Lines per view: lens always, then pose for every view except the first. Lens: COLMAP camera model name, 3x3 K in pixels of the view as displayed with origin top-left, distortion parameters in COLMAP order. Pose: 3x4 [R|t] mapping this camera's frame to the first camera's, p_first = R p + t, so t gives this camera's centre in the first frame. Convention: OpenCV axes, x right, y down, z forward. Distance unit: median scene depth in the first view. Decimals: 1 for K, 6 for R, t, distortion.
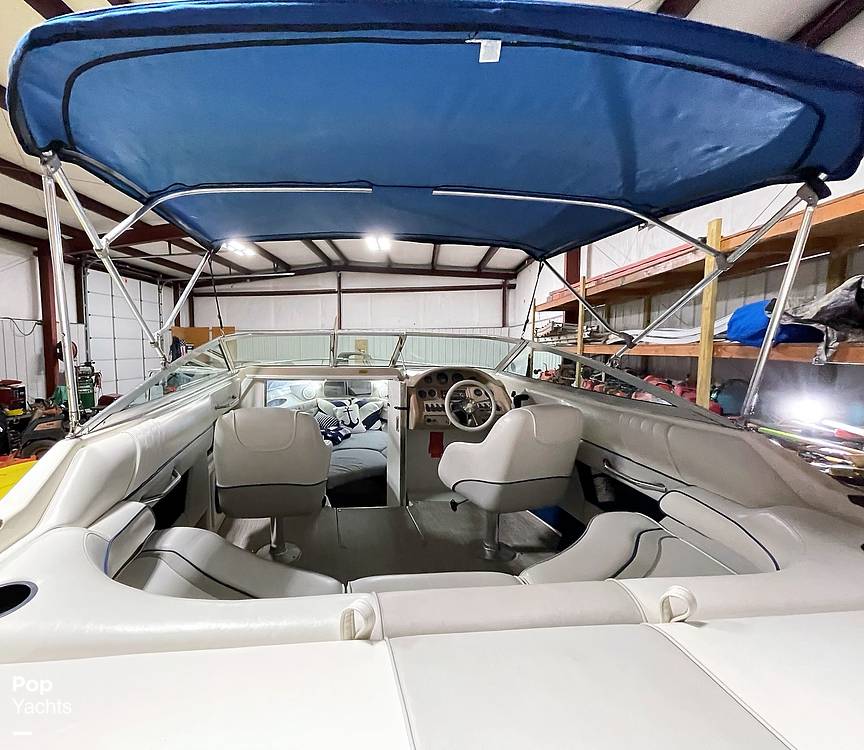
lens RADIAL K [[391.6, 0, 430.6], [0, 391.6, 375.7], [0, 0, 1]] dist [0.000488, 0.000045]
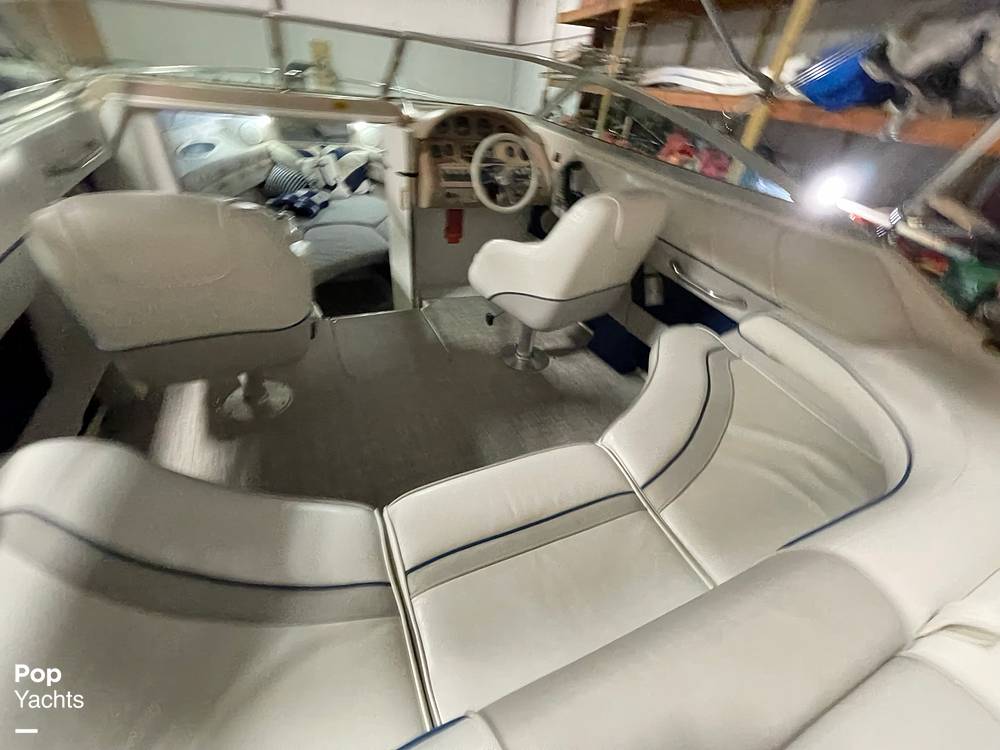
lens RADIAL K [[399.5, 0, 503.6], [0, 399.5, 354.3], [0, 0, 1]] dist [0.003703, -0.000195]
pose [[0.979715, -0.035248, 0.197270, -0.056401], [-0.071844, 0.857191, 0.509963, -0.013916], [-0.187073, -0.513792, 0.837270, 0.220979]]
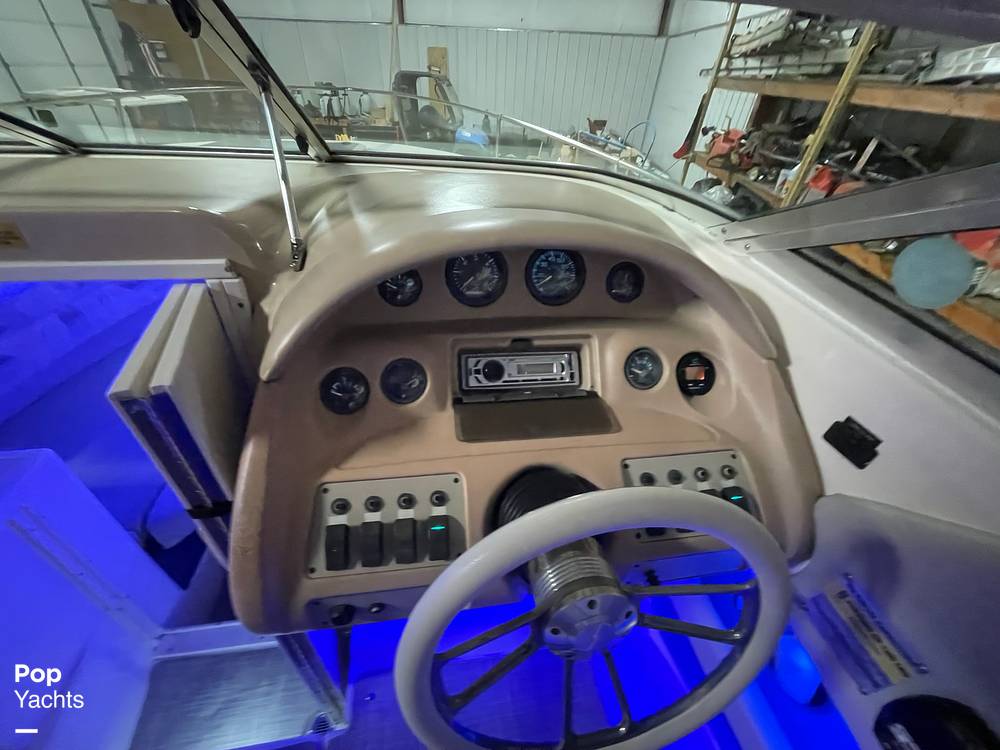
lens RADIAL K [[399.5, 0, 496.2], [0, 399.5, 377.6], [0, 0, 1]] dist [0.003703, -0.000195]
pose [[0.994046, 0.096094, -0.051375, 0.067463], [-0.051763, 0.831317, 0.553382, -0.068997], [0.095885, -0.547428, 0.831341, 0.935864]]
